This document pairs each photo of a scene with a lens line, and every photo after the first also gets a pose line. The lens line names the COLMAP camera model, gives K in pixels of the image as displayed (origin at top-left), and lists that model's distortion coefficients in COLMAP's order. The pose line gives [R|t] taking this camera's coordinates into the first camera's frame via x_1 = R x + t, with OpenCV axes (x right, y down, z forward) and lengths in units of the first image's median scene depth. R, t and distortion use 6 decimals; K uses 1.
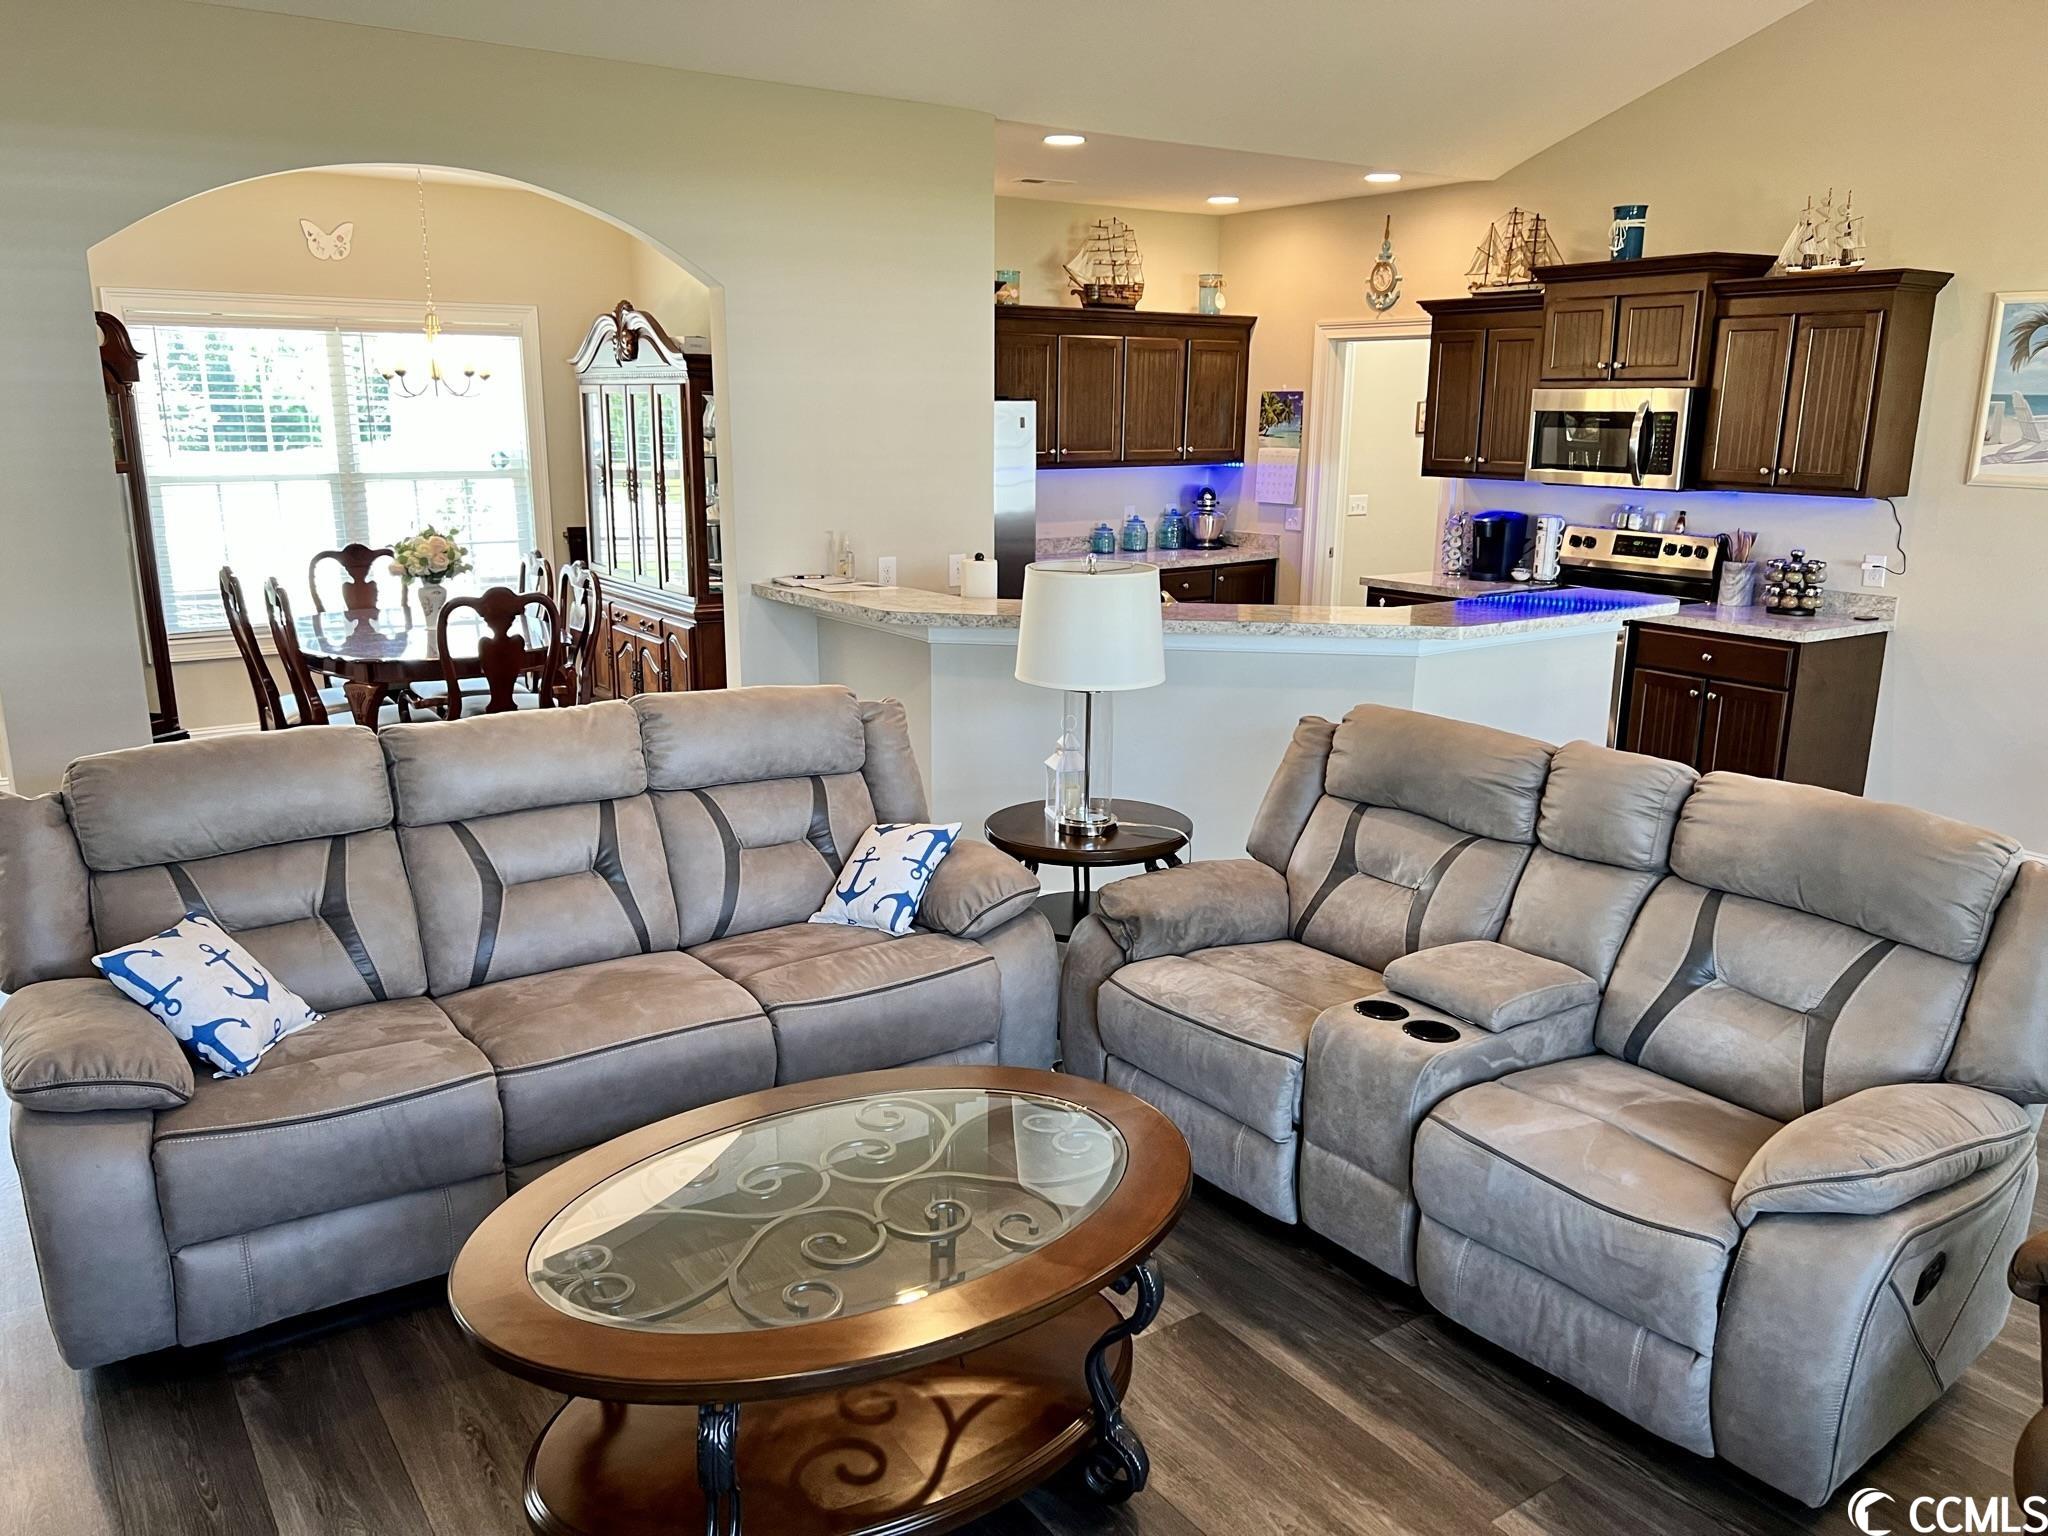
lens RADIAL K [[1517.2, 0, 1018.9], [0, 1517.2, 774.0], [0, 0, 1]] dist [-0.013707, 0.000105]
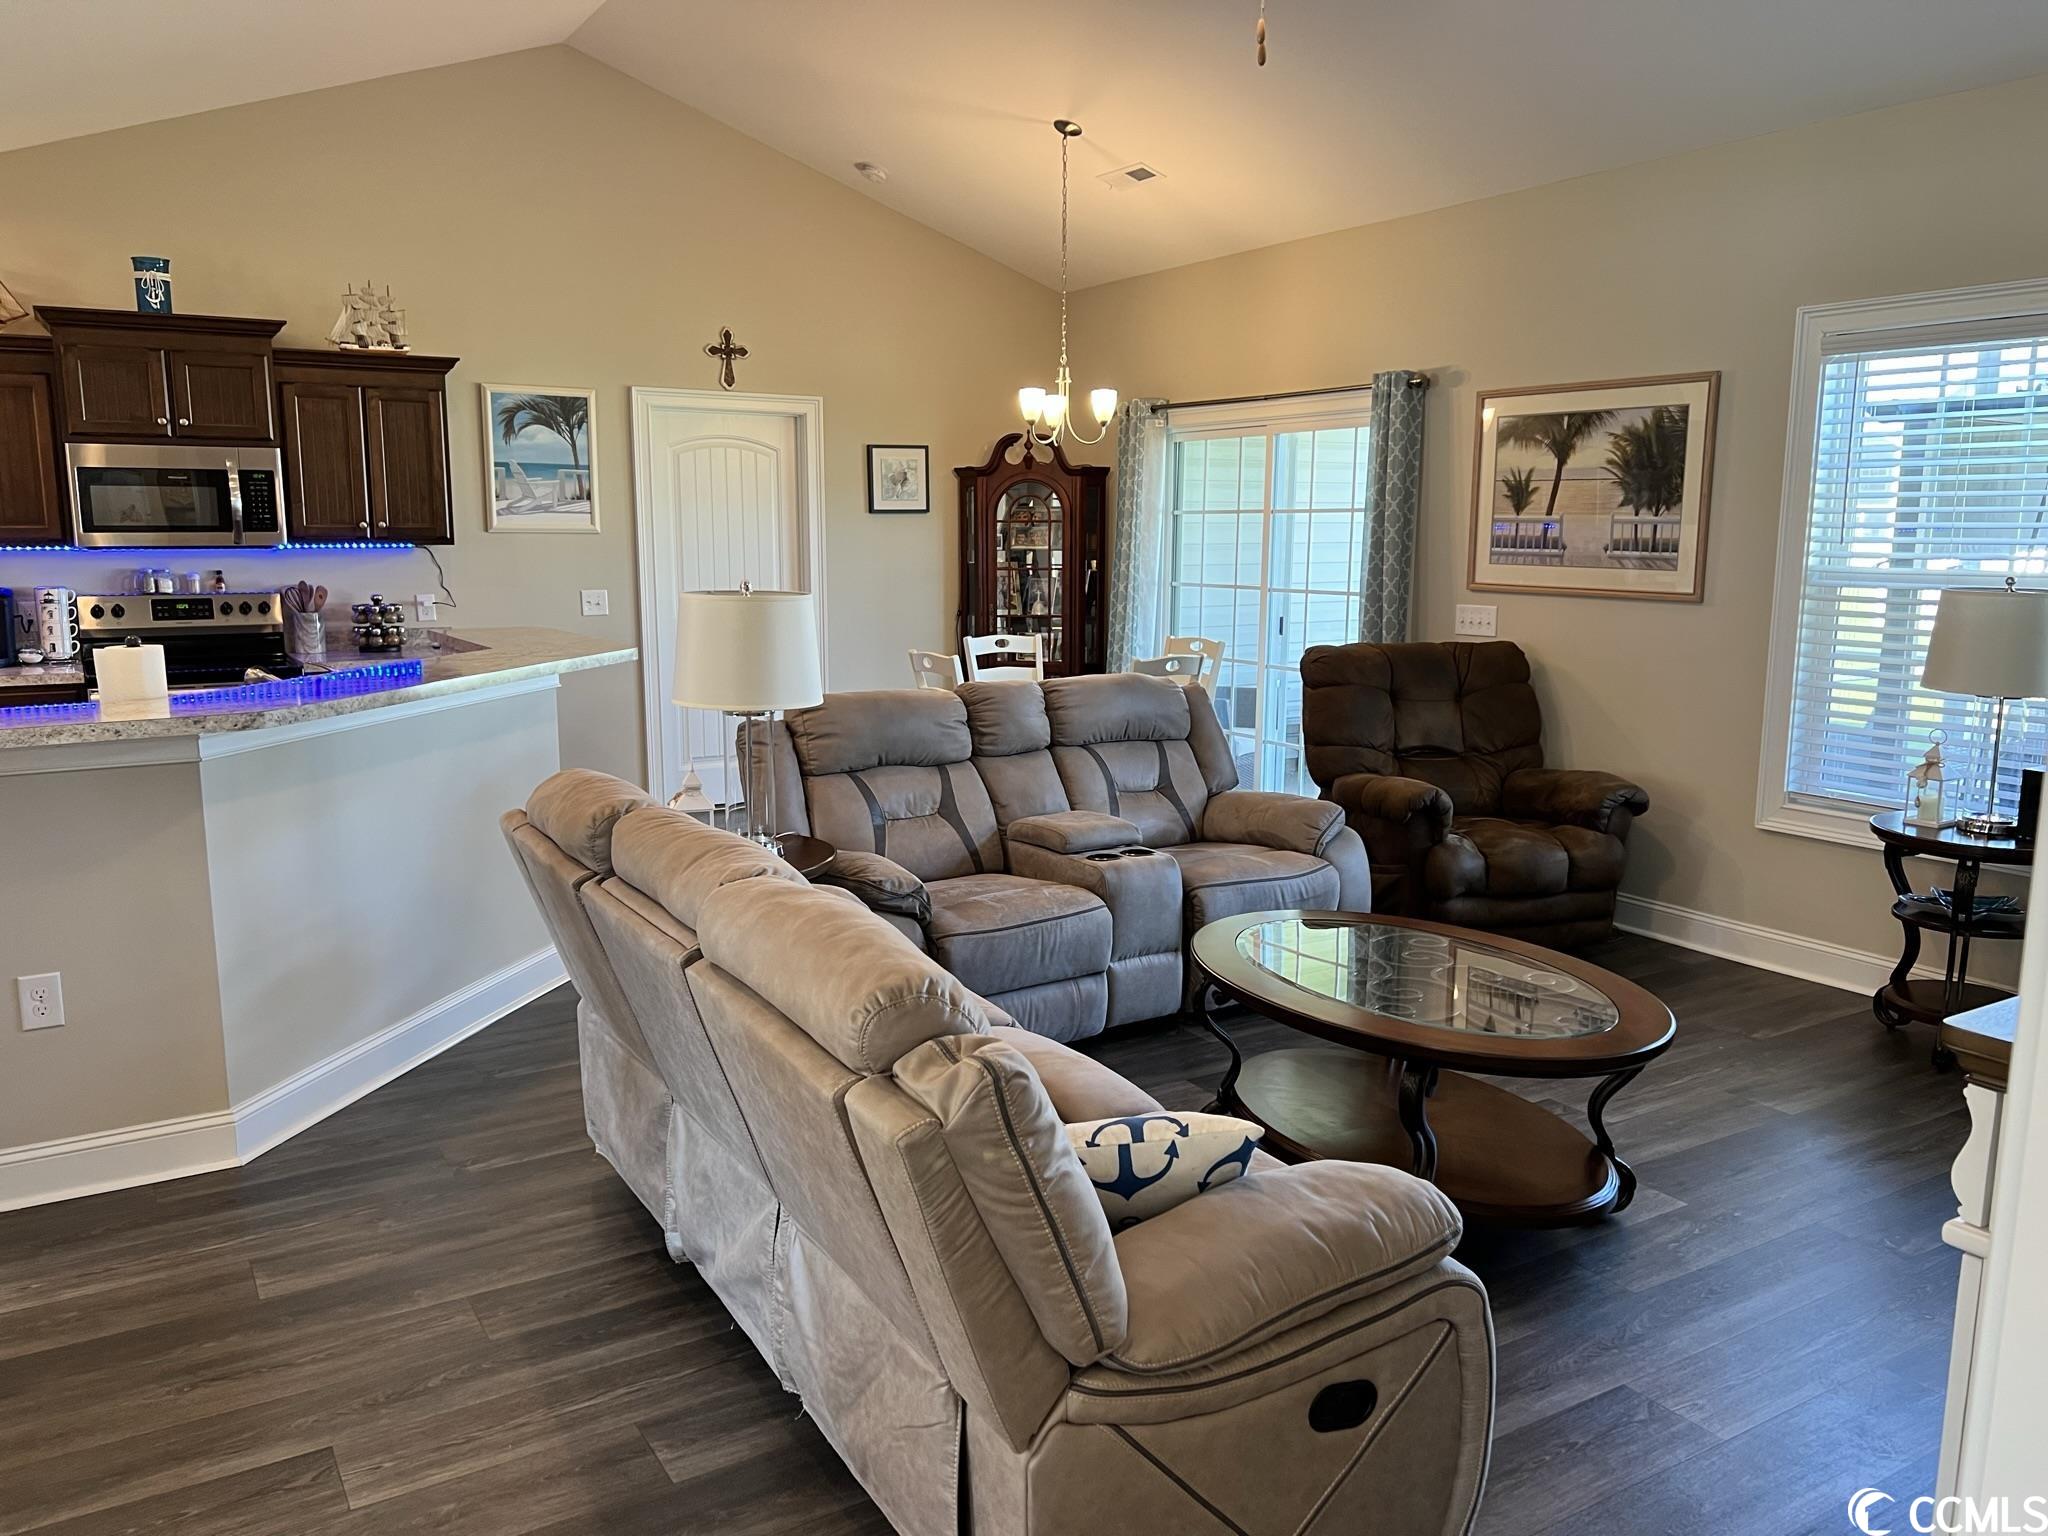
lens RADIAL K [[1517.2, 0, 1023.3], [0, 1517.2, 769.6], [0, 0, 1]] dist [-0.013707, 0.000105]
pose [[0.051961, -0.160251, 0.985708, -0.609153], [0.232852, 0.961779, 0.144087, -0.075877], [-0.971123, 0.222038, 0.087290, 0.479149]]
